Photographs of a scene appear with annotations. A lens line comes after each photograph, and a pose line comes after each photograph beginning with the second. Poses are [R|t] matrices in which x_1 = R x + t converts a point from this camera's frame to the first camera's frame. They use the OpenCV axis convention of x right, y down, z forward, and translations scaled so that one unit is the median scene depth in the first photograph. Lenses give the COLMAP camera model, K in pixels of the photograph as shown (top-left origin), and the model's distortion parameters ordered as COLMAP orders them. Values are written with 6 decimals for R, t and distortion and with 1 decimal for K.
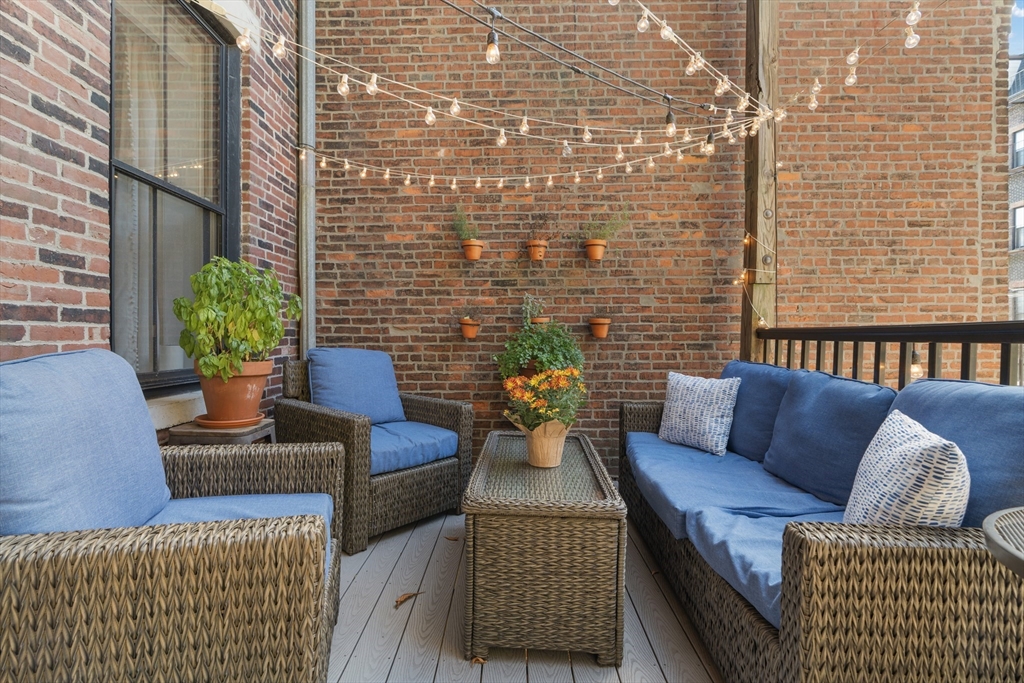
lens RADIAL K [[459.4, 0, 515.8], [0, 459.4, 332.6], [0, 0, 1]] dist [-0.006665, 0.001643]
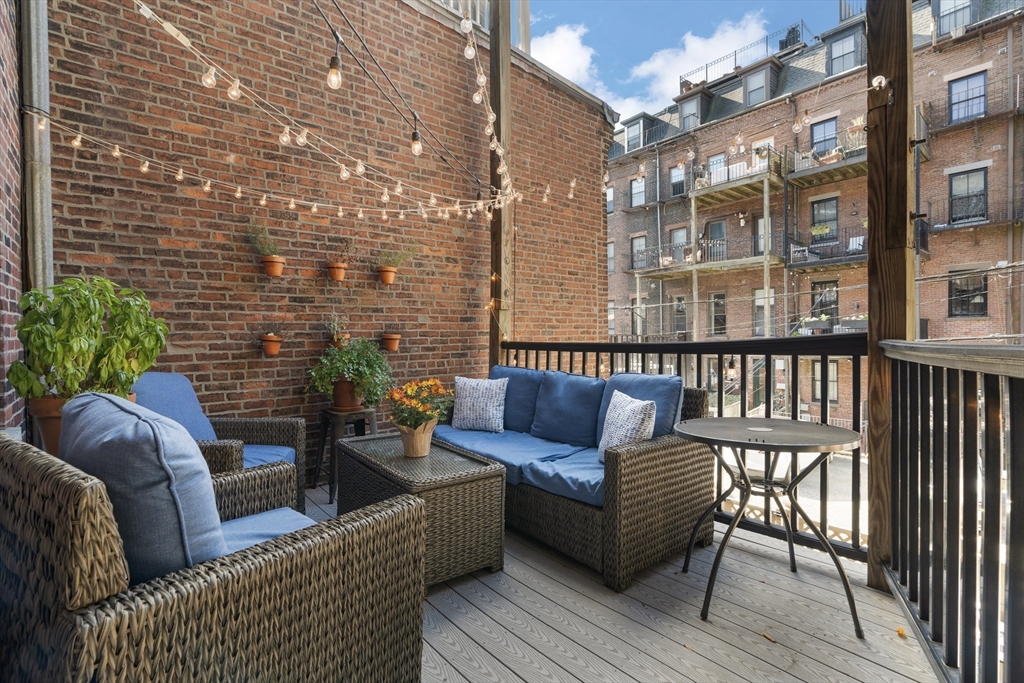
lens RADIAL K [[459.4, 0, 515.8], [0, 459.4, 332.6], [0, 0, 1]] dist [-0.006665, 0.001643]
pose [[0.761949, -0.000344, 0.647637, -0.329694], [0.002143, 0.999996, -0.001991, -0.031376], [-0.647634, 0.002905, 0.761946, -0.095252]]
